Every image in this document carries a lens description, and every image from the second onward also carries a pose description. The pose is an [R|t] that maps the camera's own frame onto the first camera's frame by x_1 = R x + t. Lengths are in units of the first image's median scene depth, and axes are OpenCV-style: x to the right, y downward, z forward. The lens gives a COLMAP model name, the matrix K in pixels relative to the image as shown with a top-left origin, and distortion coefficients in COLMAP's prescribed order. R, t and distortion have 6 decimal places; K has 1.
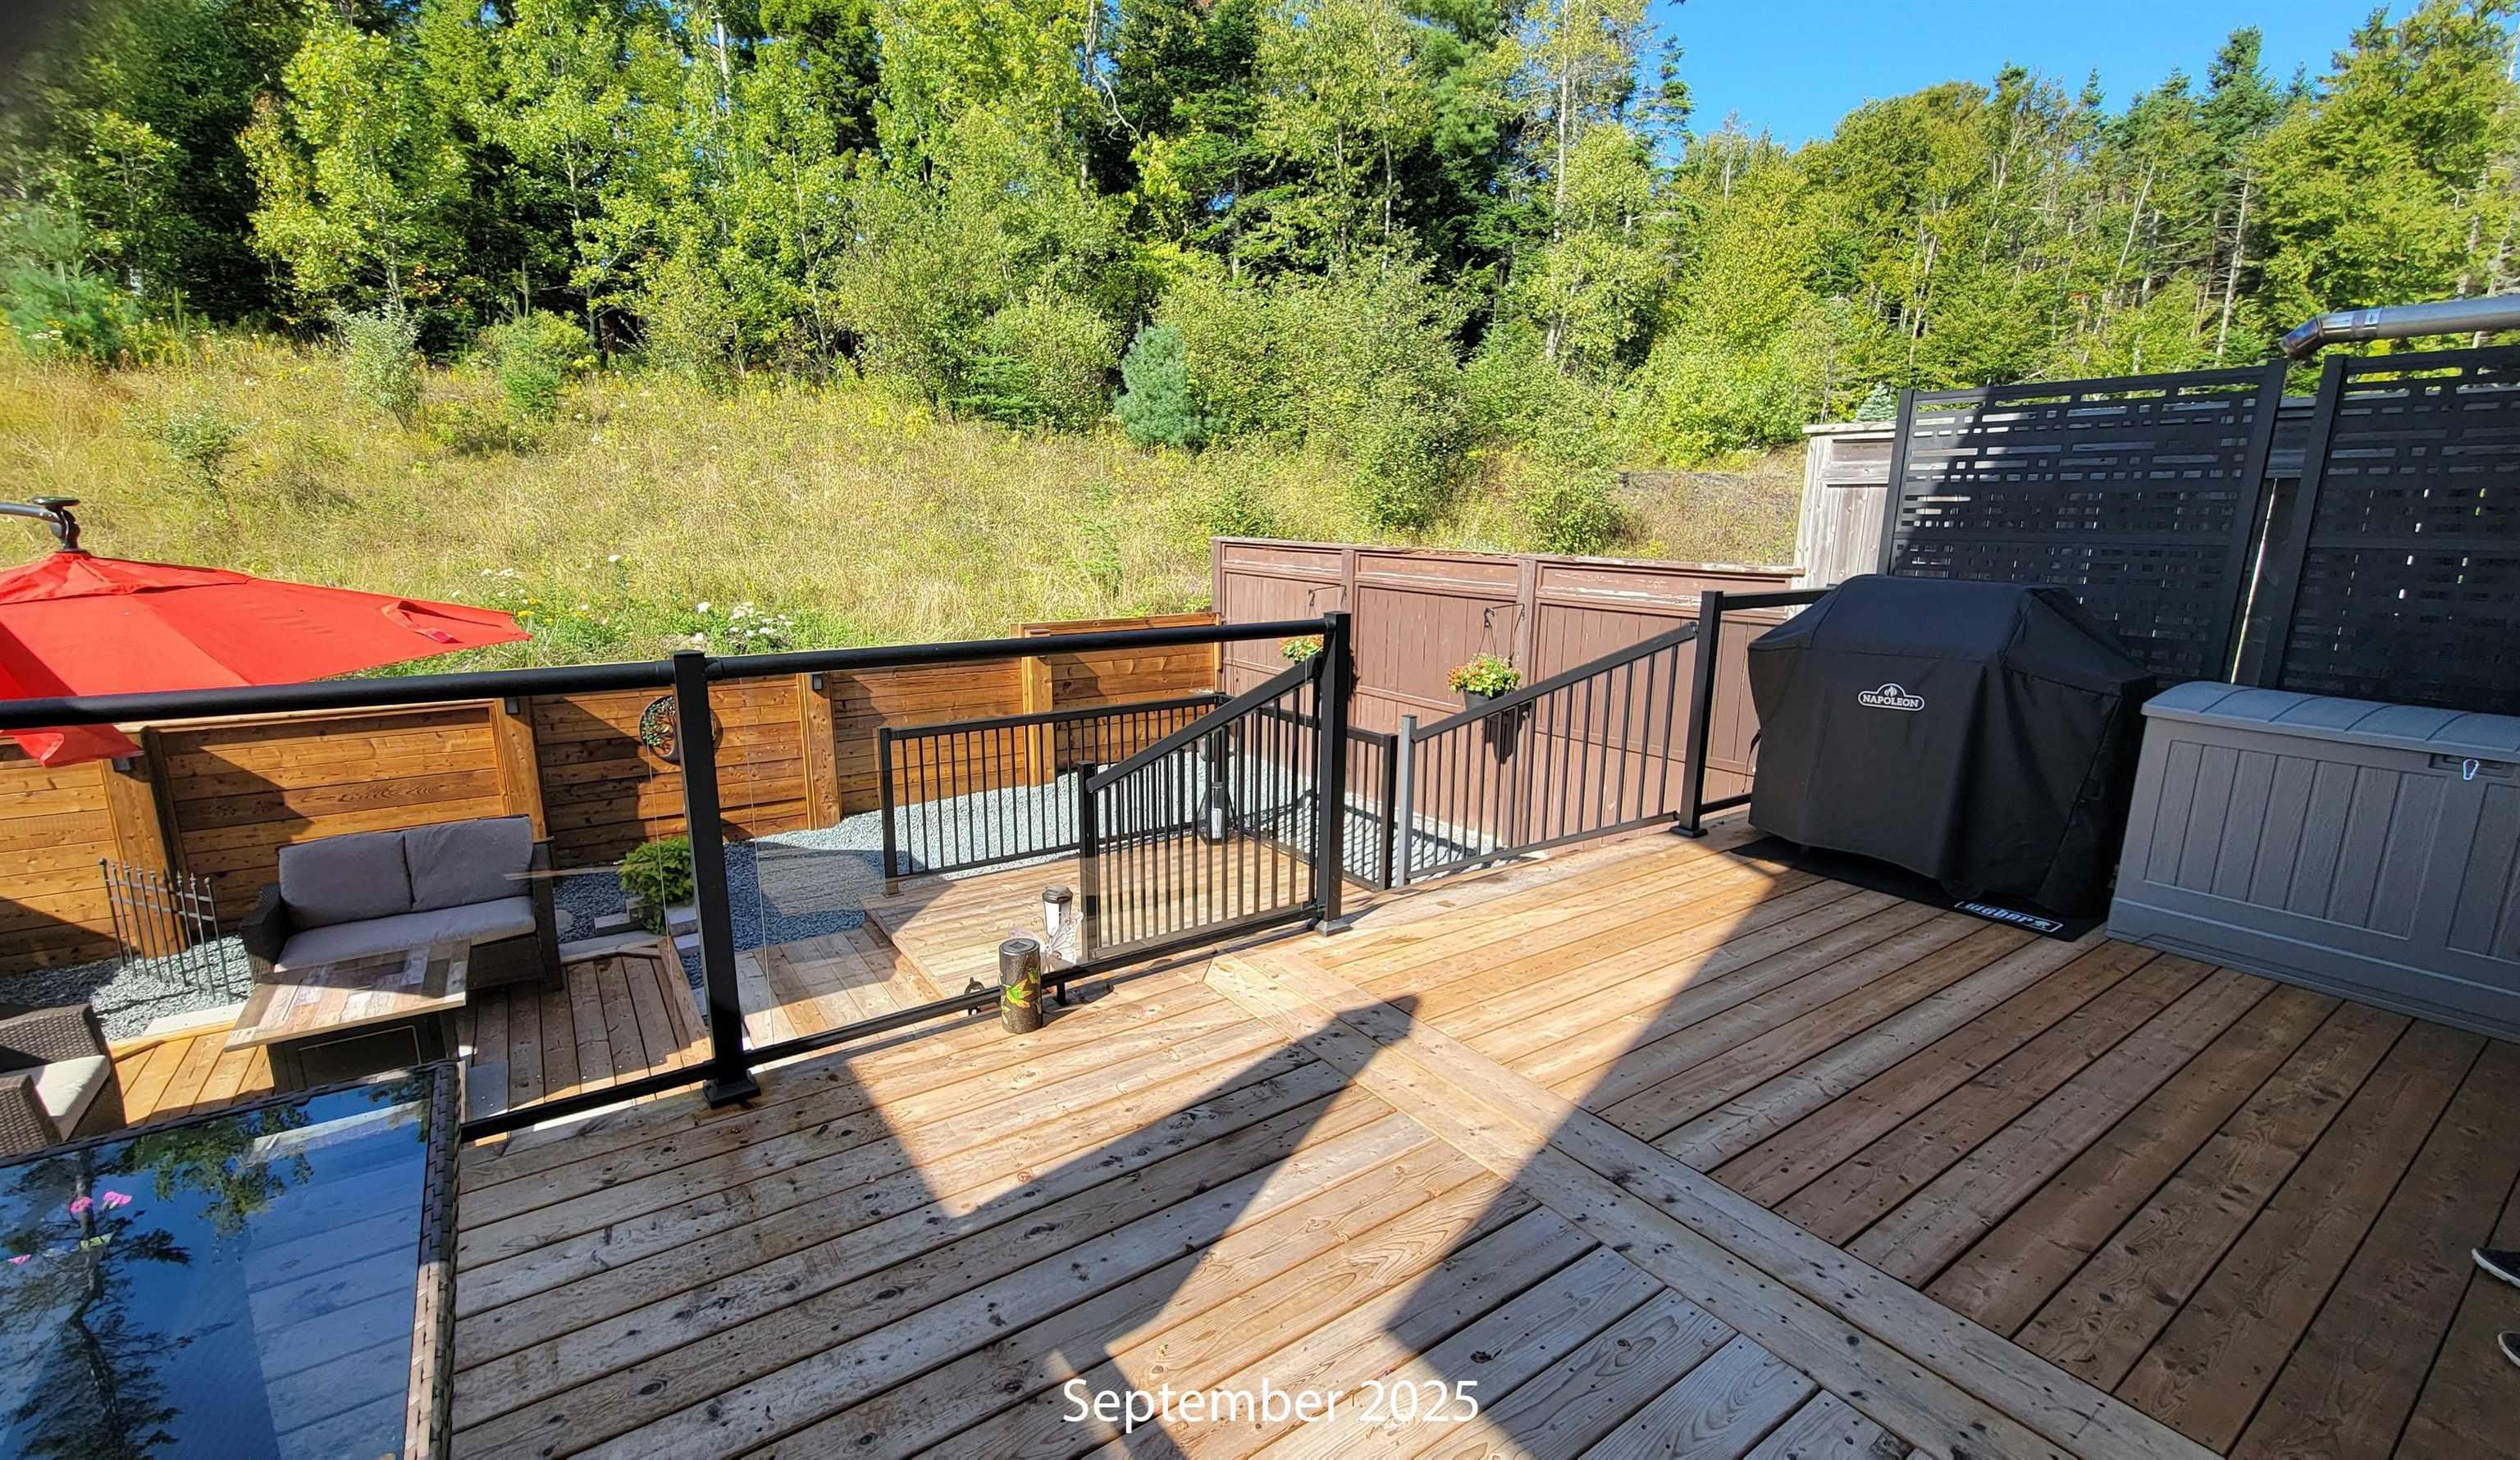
lens RADIAL K [[1065.6, 0, 1218.2], [0, 1065.6, 735.5], [0, 0, 1]] dist [-0.004132, -0.000082]
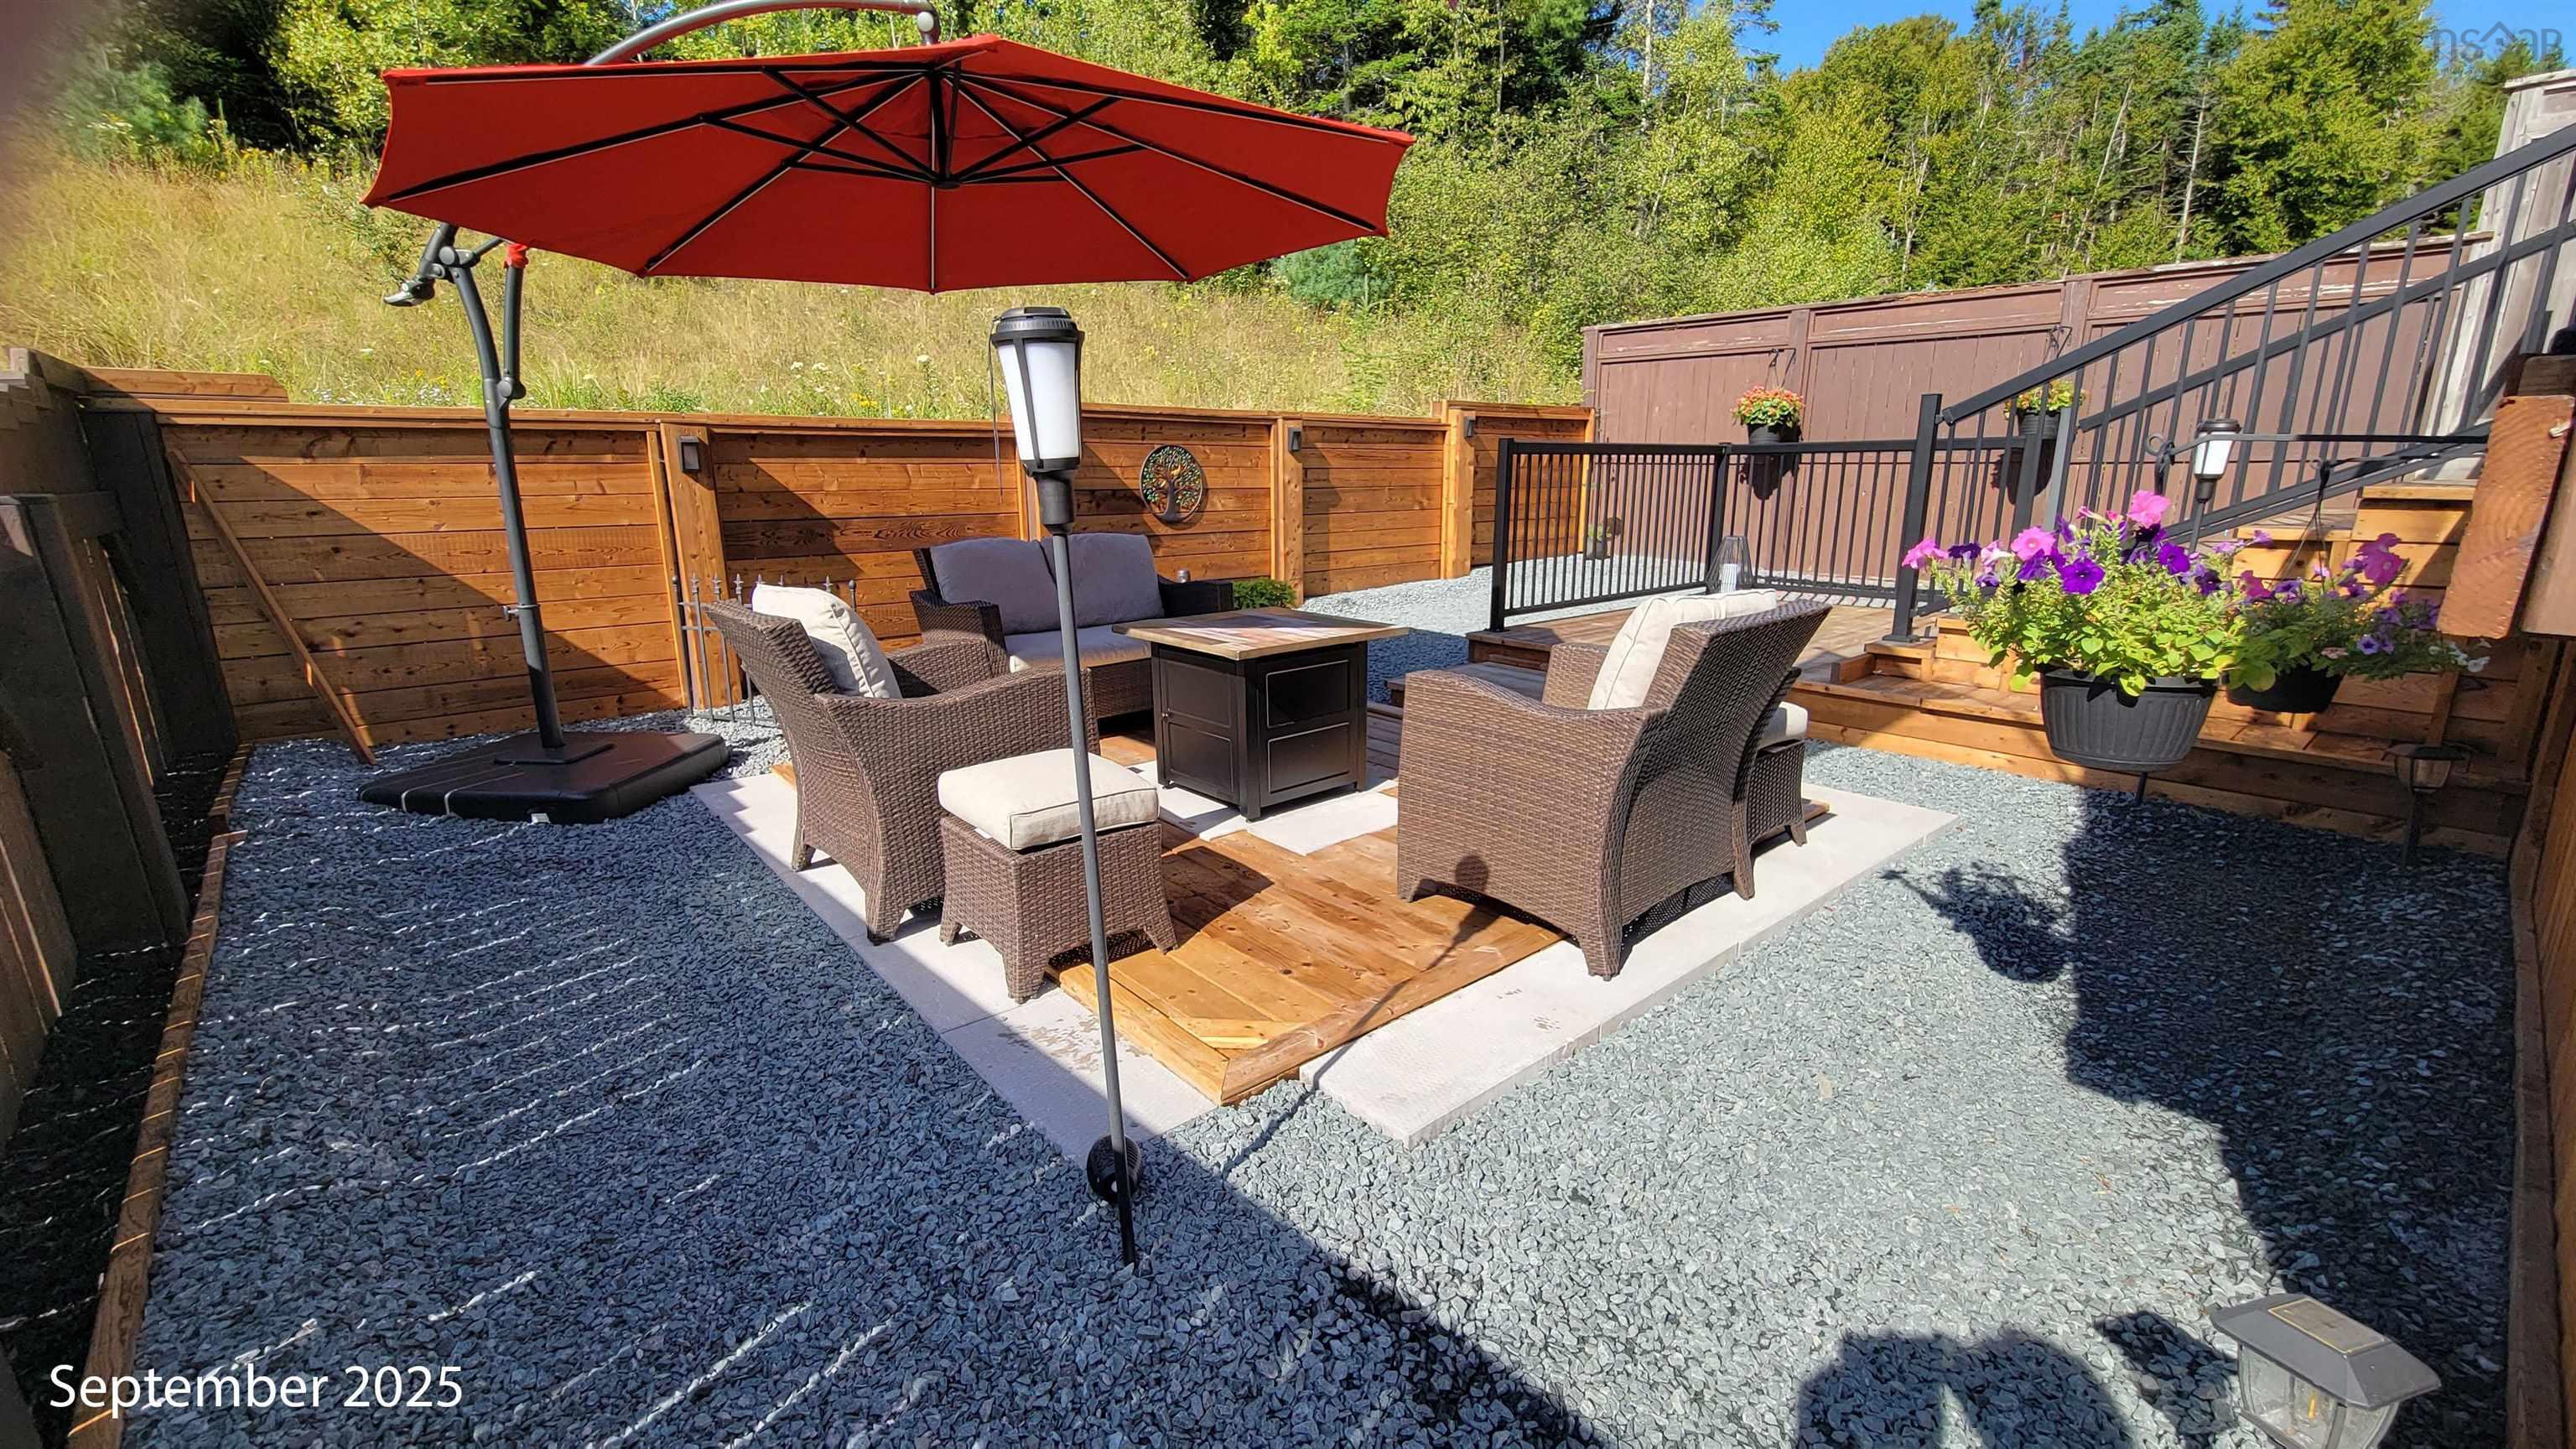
lens RADIAL K [[1052.0, 0, 1294.4], [0, 1052.0, 730.0], [0, 0, 1]] dist [-0.001500, -0.000948]
pose [[0.992401, -0.041111, 0.115979, -0.221296], [0.036456, 0.998453, 0.041980, 0.070962], [-0.117525, -0.037433, 0.992364, 0.044801]]
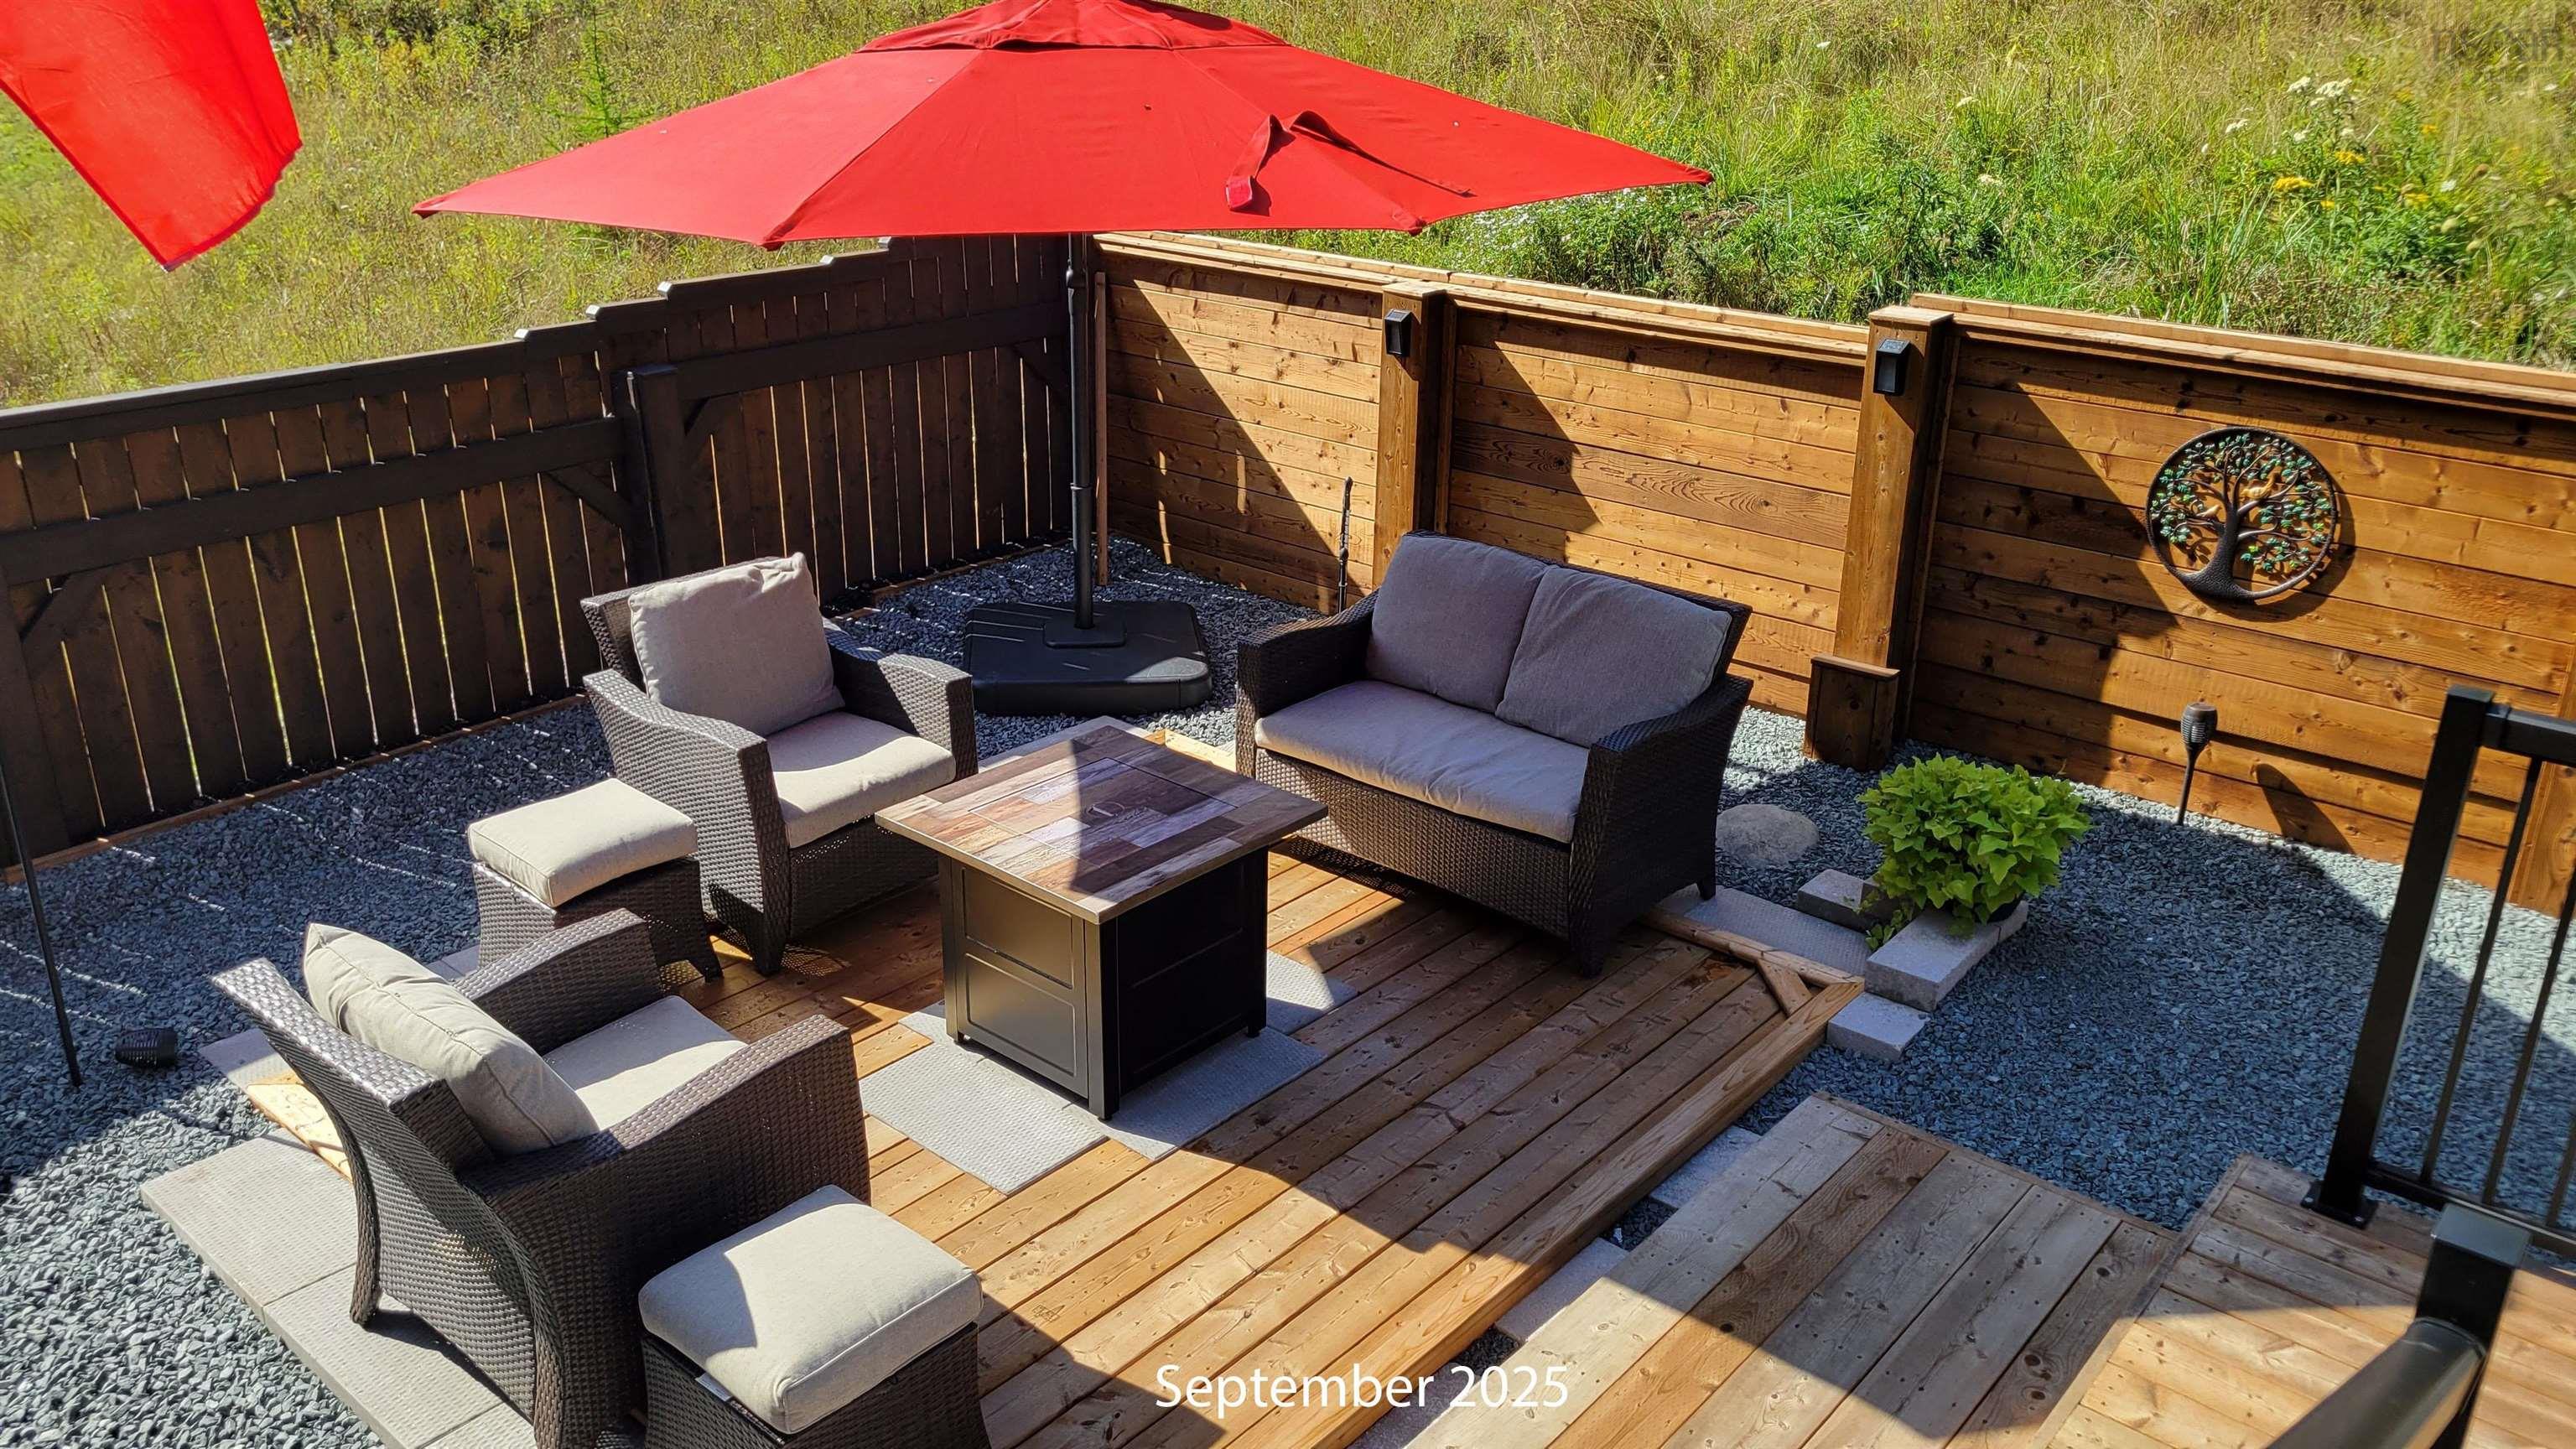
lens RADIAL K [[1928.7, 0, 1297.4], [0, 1928.7, 710.2], [0, 0, 1]] dist [0.036389, -0.008540]
pose [[0.272248, 0.350403, -0.896158, 0.026955], [-0.212832, 0.930198, 0.299056, -0.034472], [0.938394, 0.109314, 0.327821, 0.192420]]
